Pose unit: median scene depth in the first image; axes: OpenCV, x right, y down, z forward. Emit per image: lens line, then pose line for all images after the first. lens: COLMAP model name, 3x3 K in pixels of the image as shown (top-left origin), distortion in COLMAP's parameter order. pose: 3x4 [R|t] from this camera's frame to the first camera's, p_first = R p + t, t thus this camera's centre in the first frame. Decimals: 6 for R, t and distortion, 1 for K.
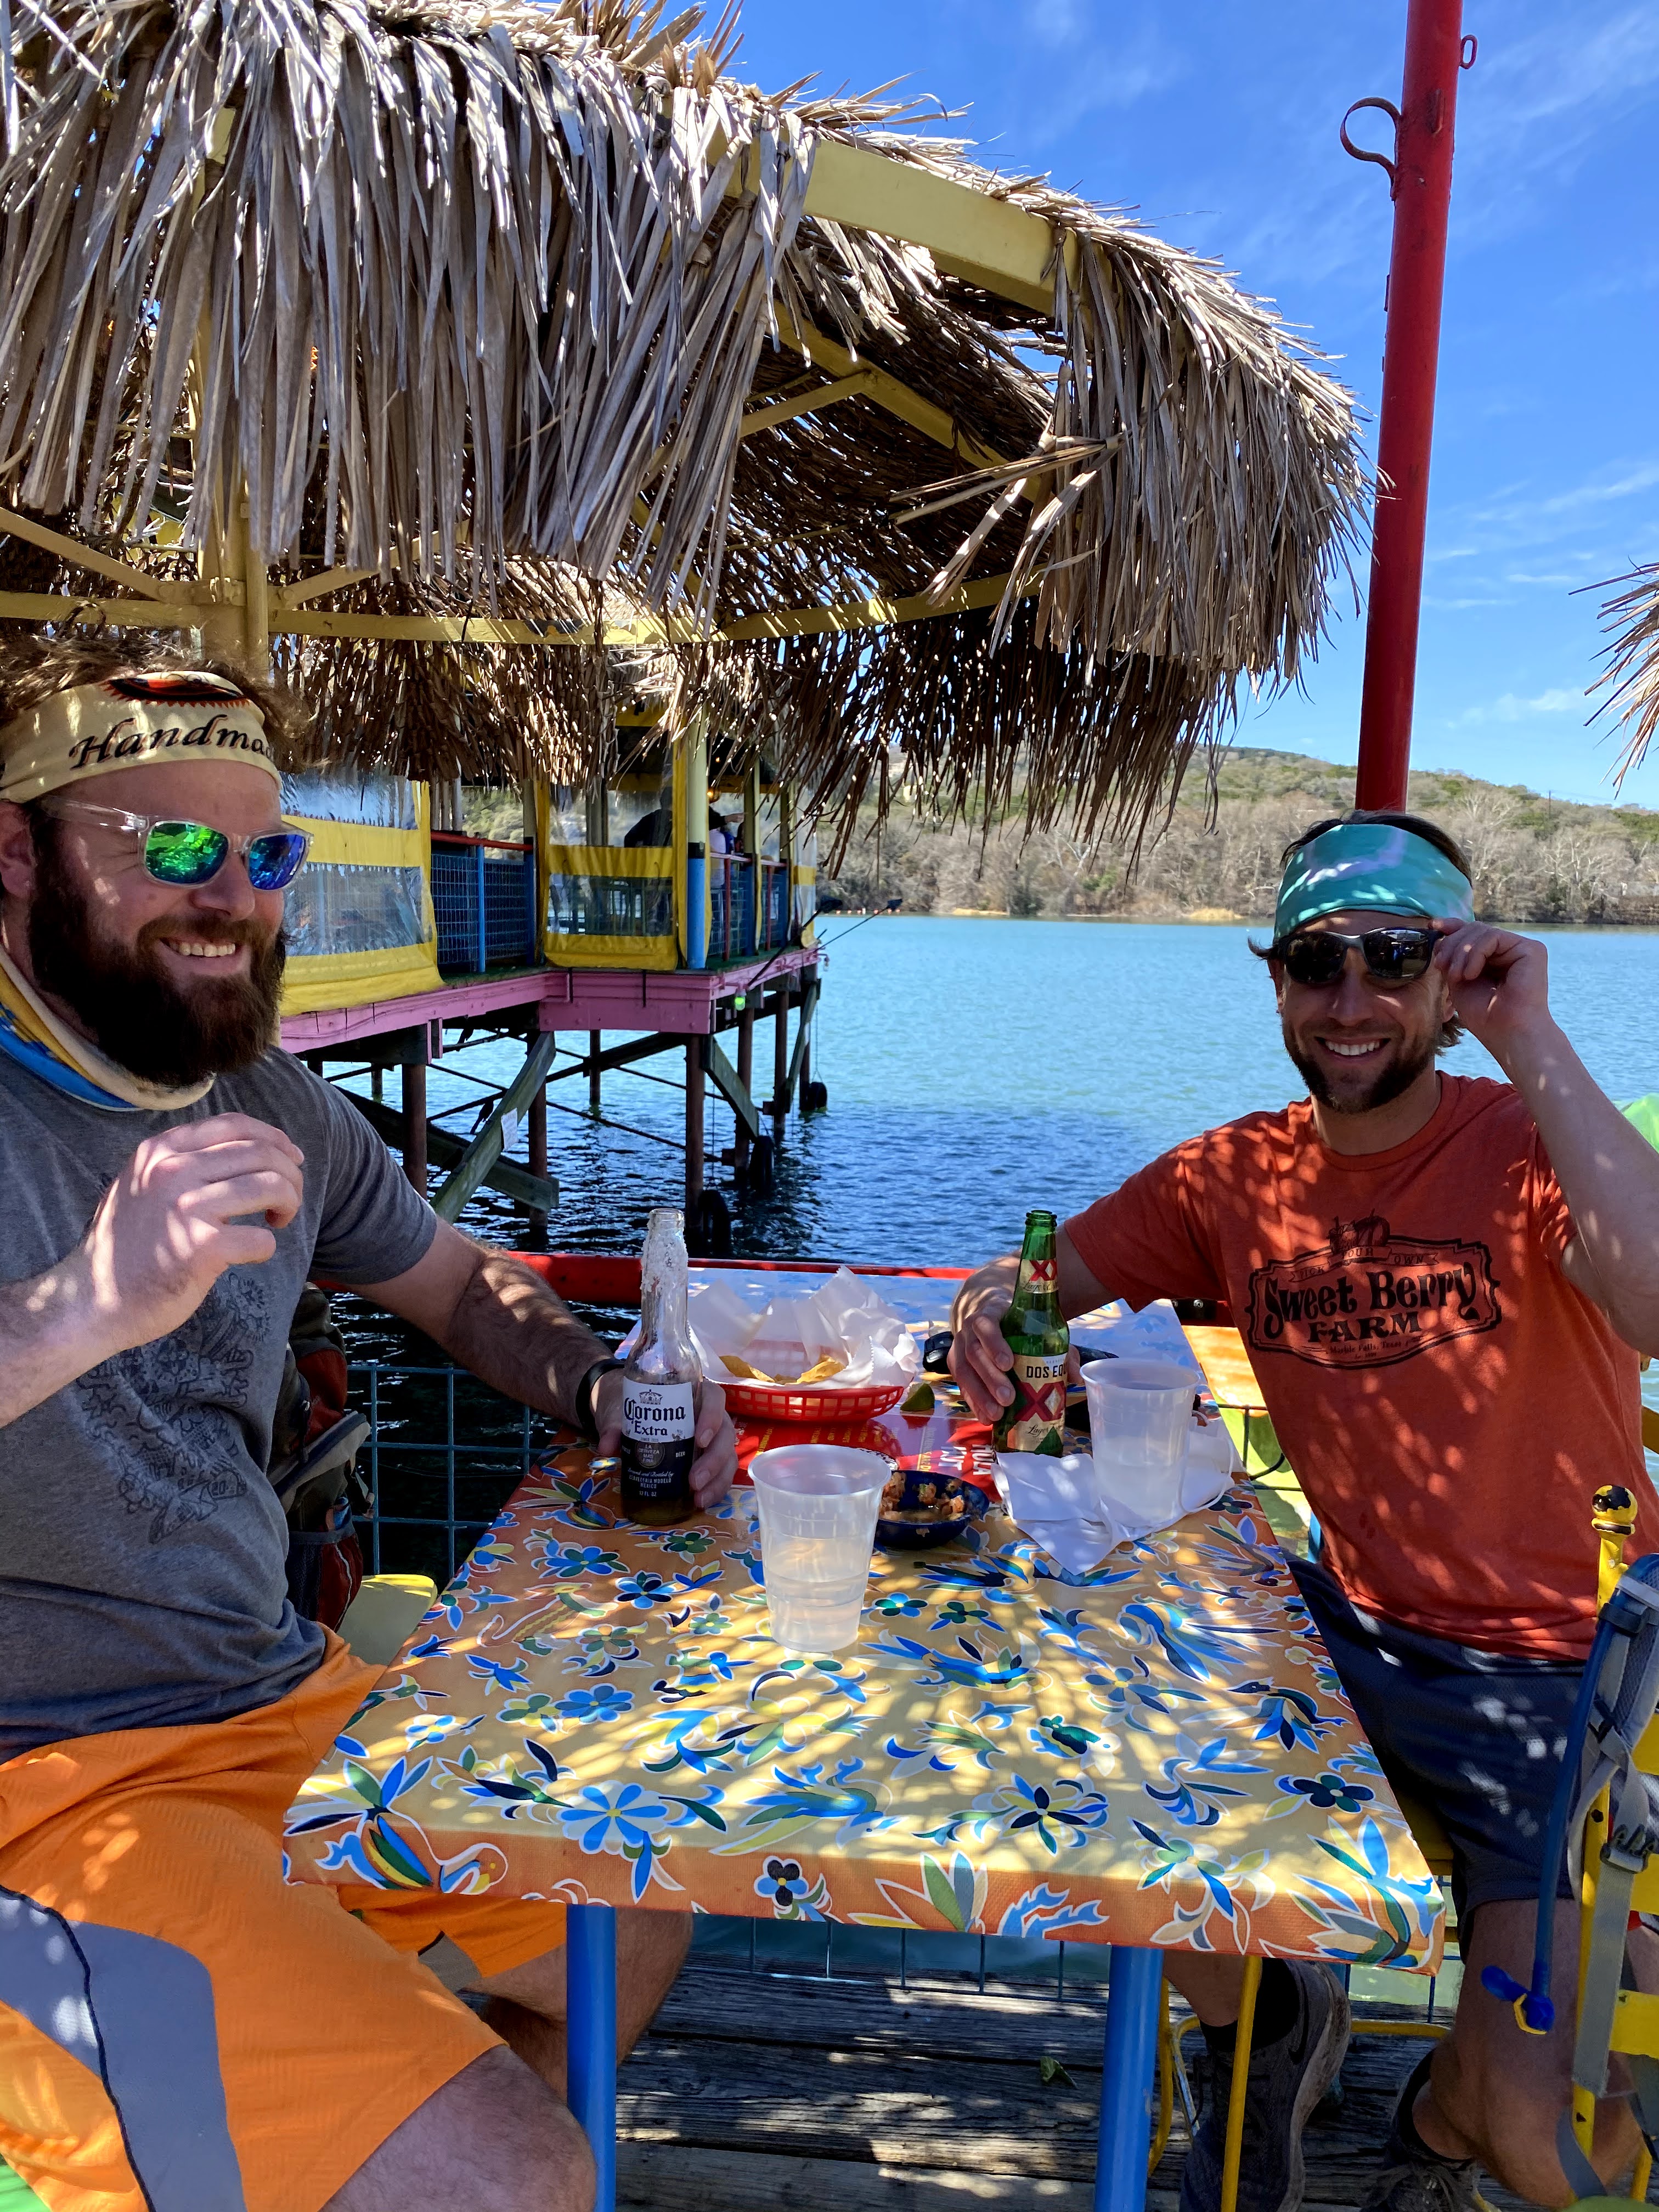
lens RADIAL K [[1709.8, 0, 829.5], [0, 1709.8, 1144.8], [0, 0, 1]] dist [0.089983, -0.232362]
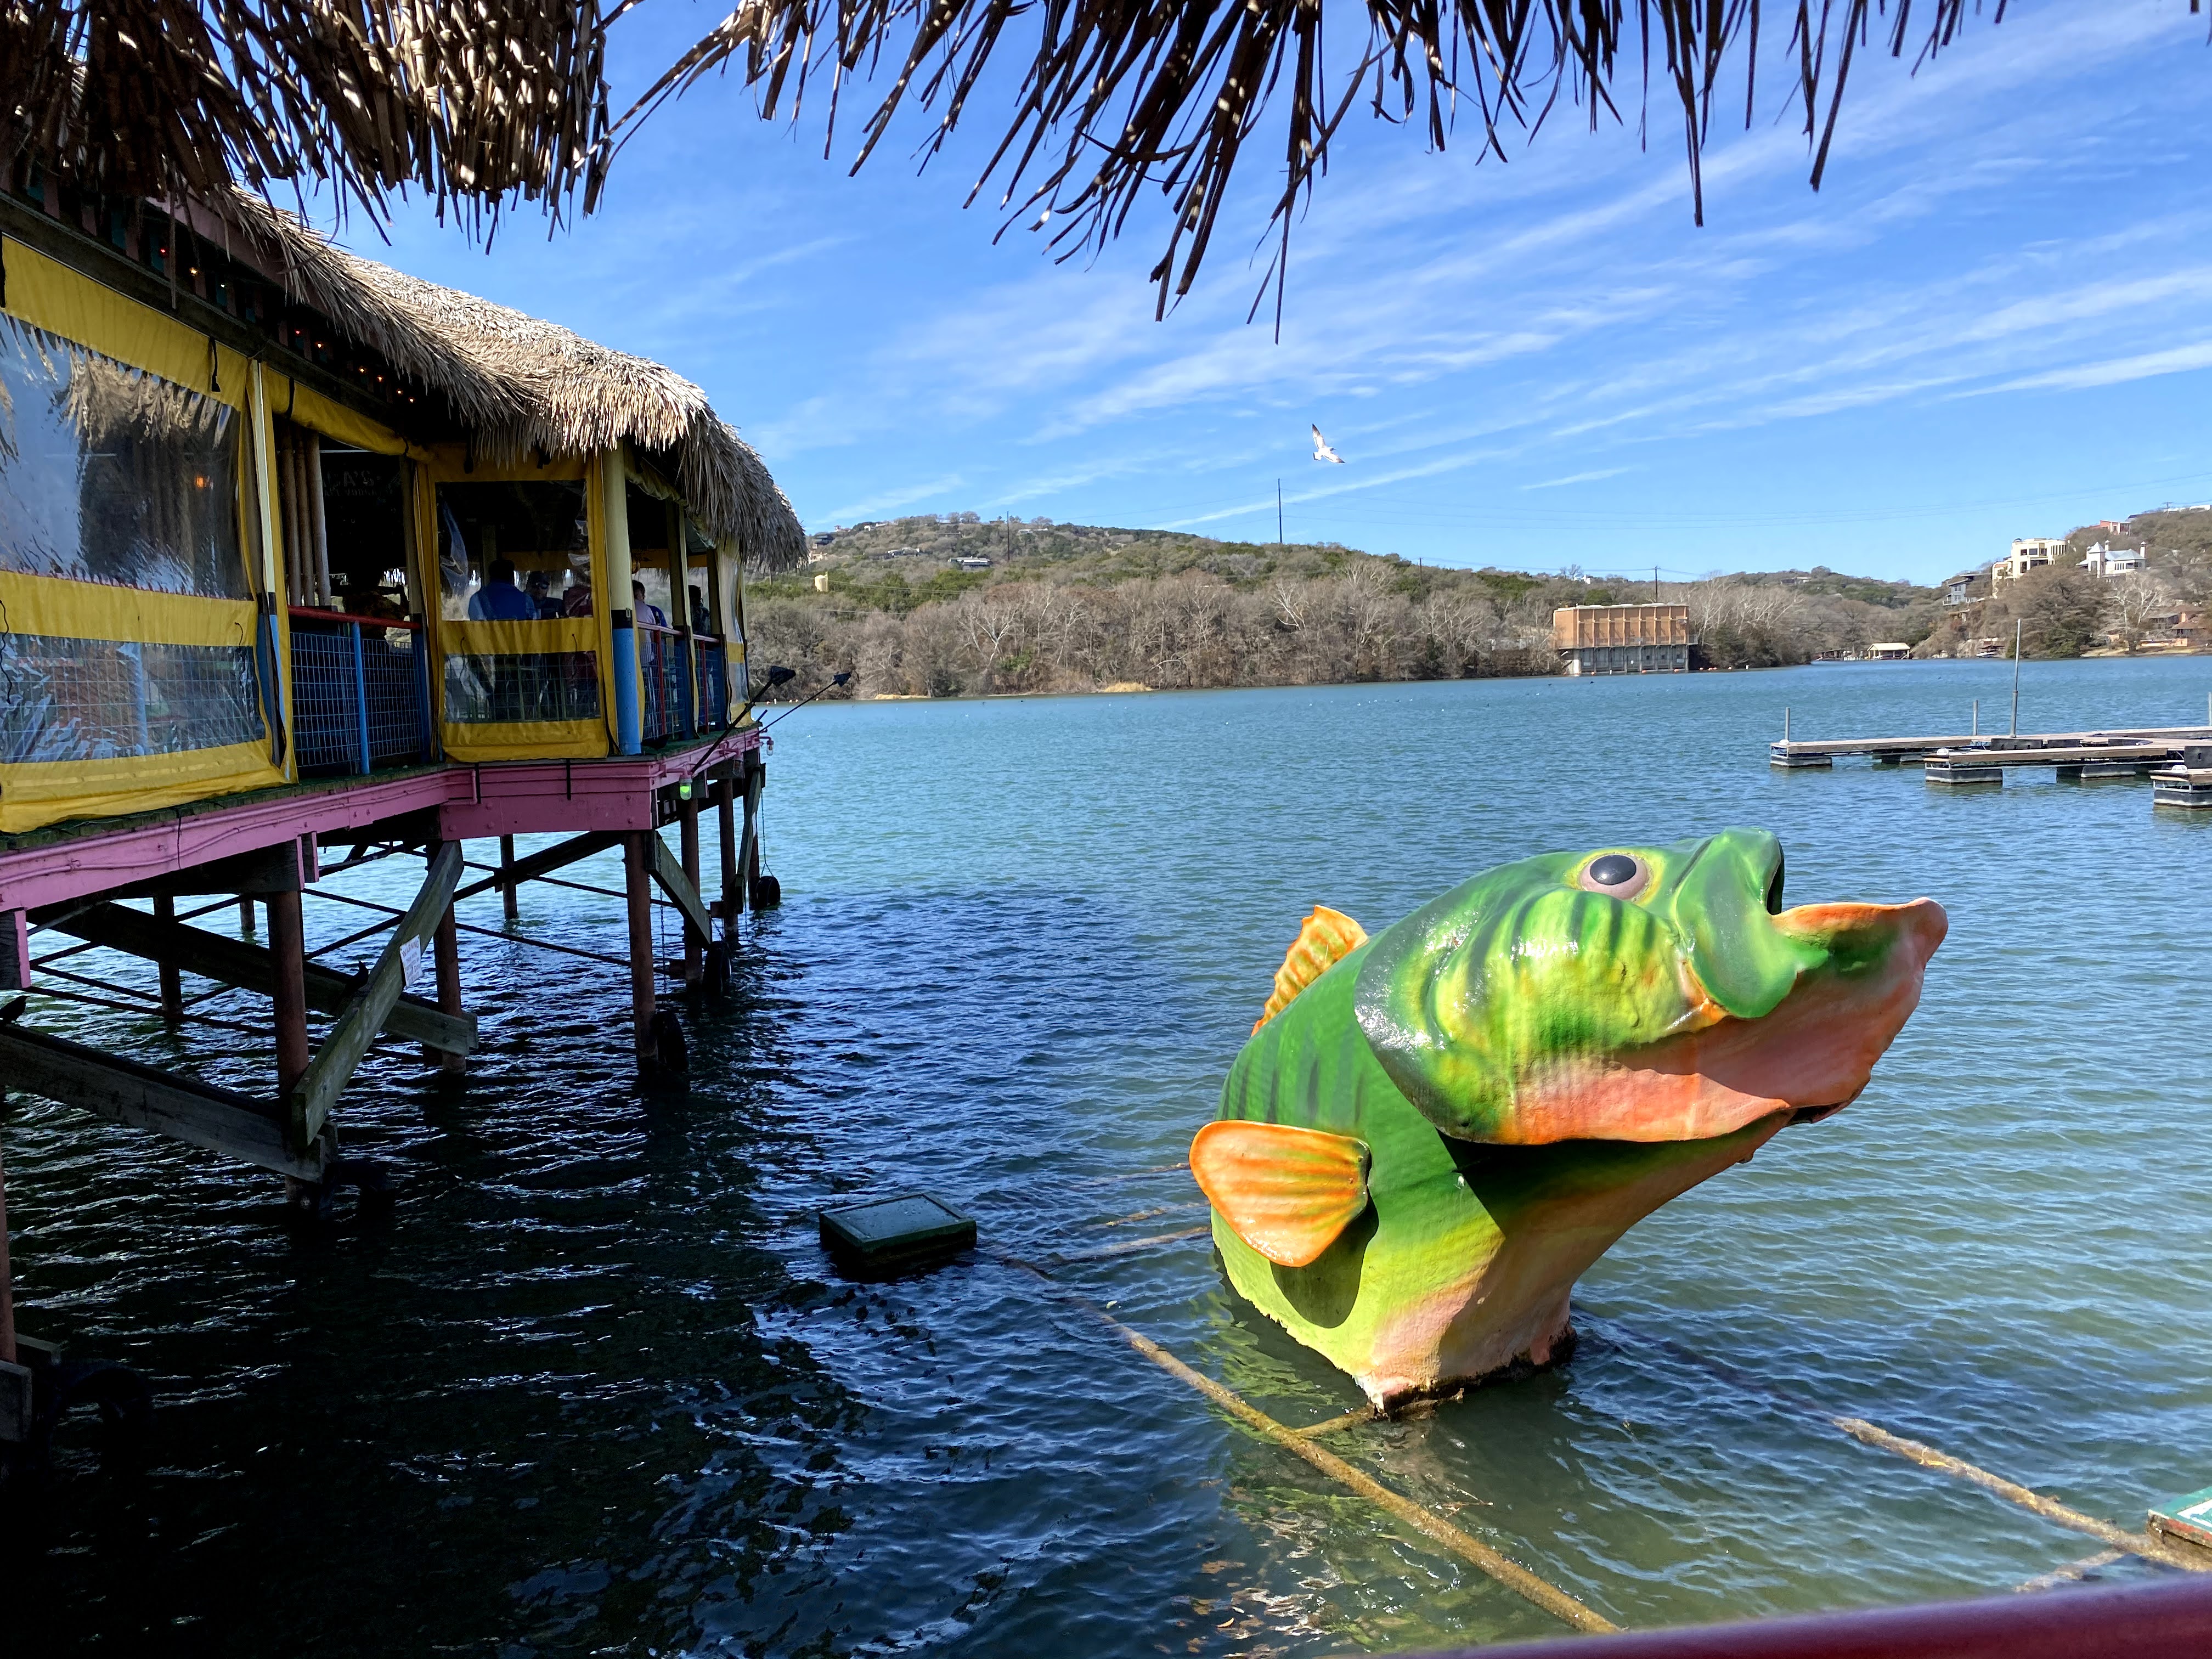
lens RADIAL K [[1709.8, 0, 1106.0], [0, 1709.8, 829.5], [0, 0, 1]] dist [0.089983, -0.232362]
pose [[0.977342, -0.070563, 0.199559, -0.017776], [0.081835, 0.995450, -0.048805, -0.003451], [-0.195207, 0.064031, 0.978670, 0.100124]]
